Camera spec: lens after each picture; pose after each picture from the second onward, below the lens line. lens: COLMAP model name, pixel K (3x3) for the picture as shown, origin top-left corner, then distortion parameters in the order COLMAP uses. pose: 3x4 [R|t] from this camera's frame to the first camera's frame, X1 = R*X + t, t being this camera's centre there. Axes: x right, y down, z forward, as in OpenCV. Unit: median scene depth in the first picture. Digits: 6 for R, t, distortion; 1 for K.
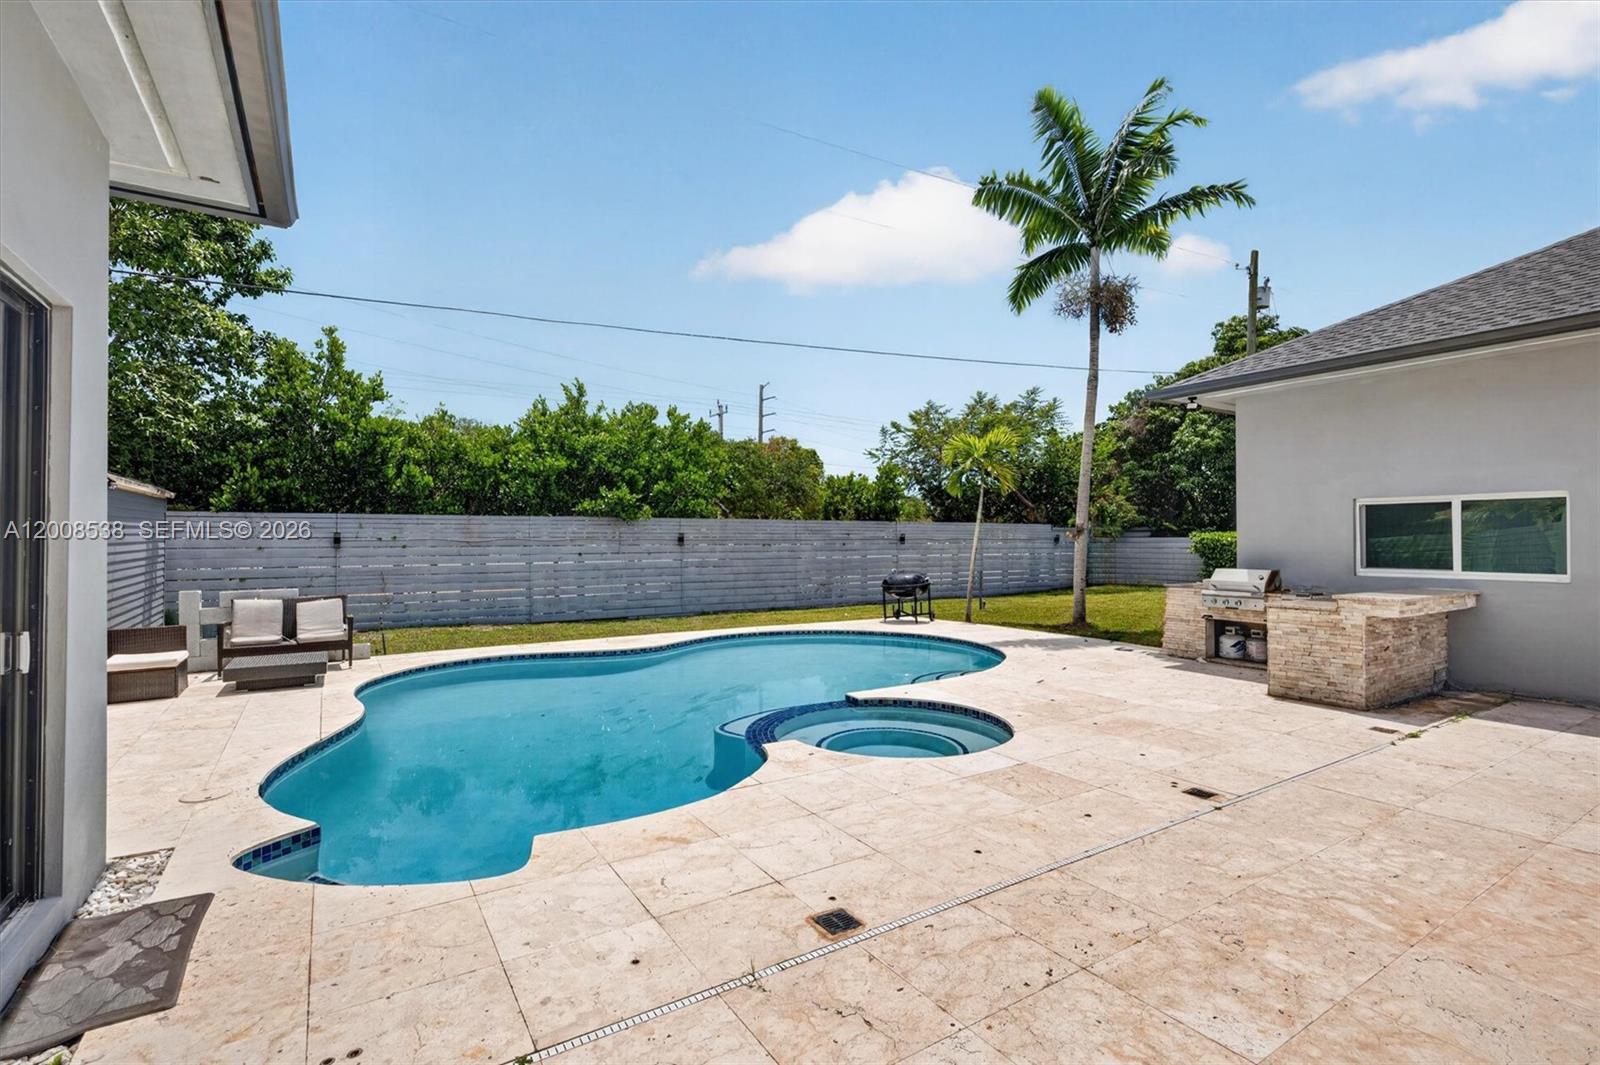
lens RADIAL K [[737.6, 0, 800.0], [0, 737.6, 532.5], [0, 0, 1]] dist [0.000040, 0.000290]
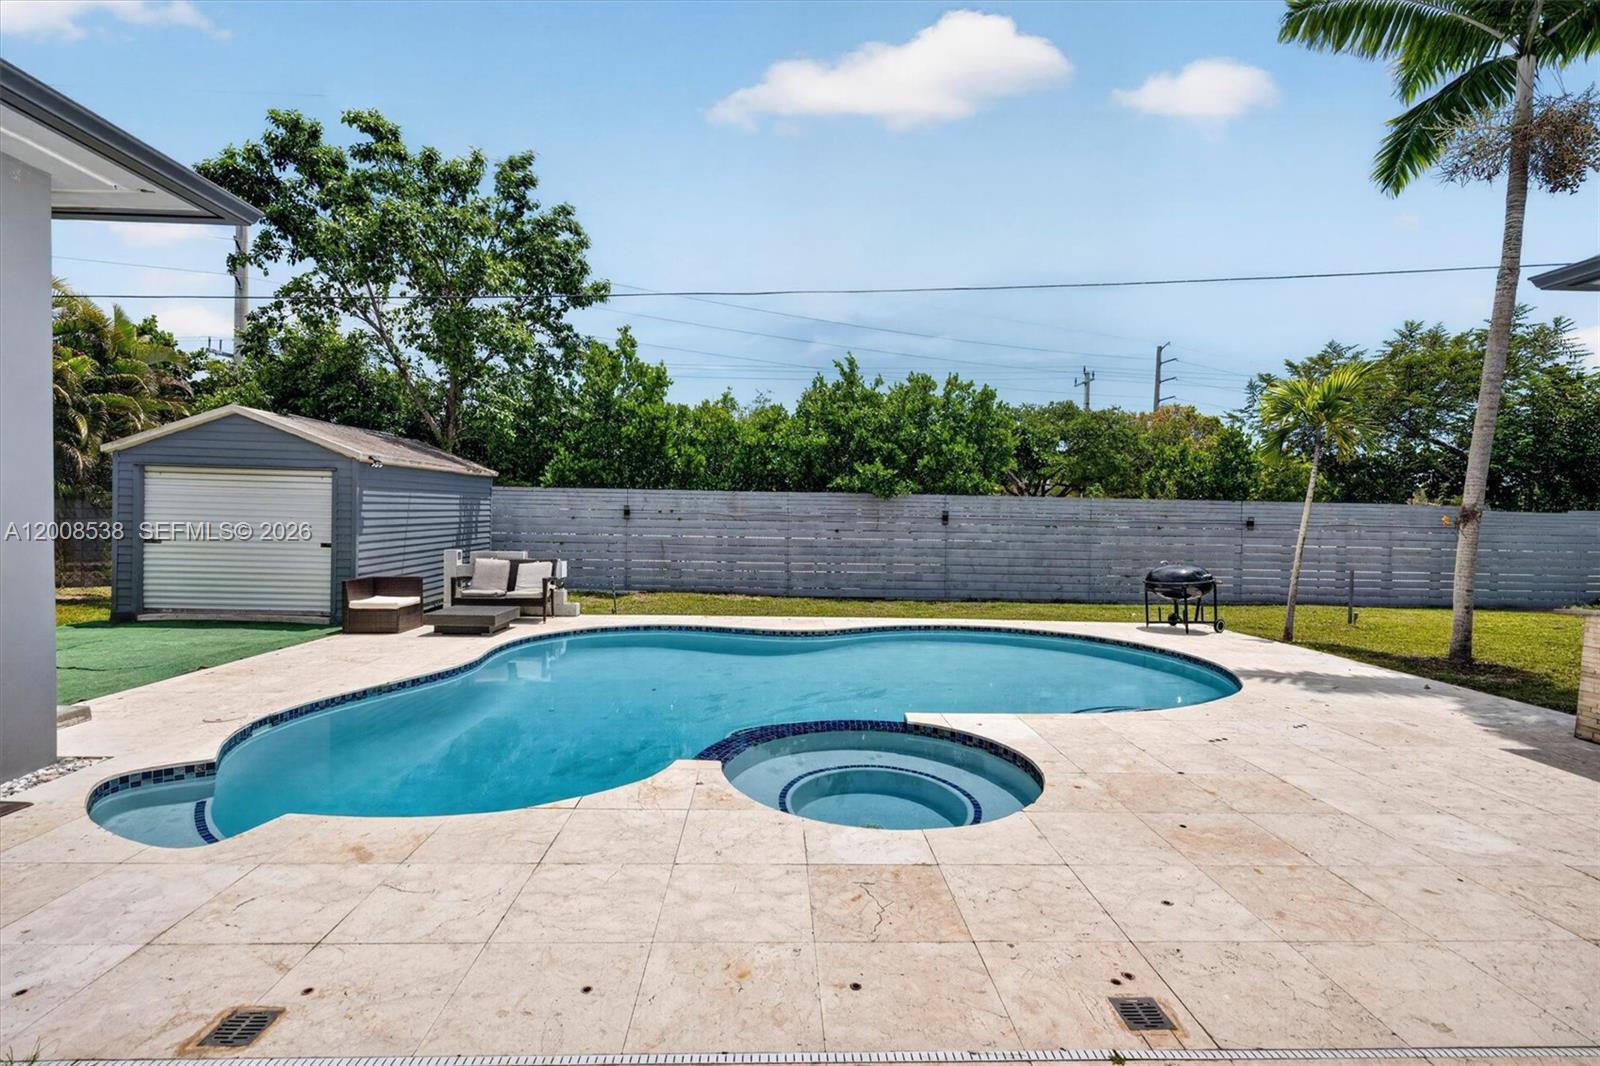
lens RADIAL K [[737.6, 0, 800.0], [0, 737.6, 533.0], [0, 0, 1]] dist [0.000040, 0.000290]
pose [[0.862307, 0.029814, -0.505507, 0.179960], [-0.015607, 0.999356, 0.032317, 0.001445], [0.506145, -0.019977, 0.862217, 0.135140]]
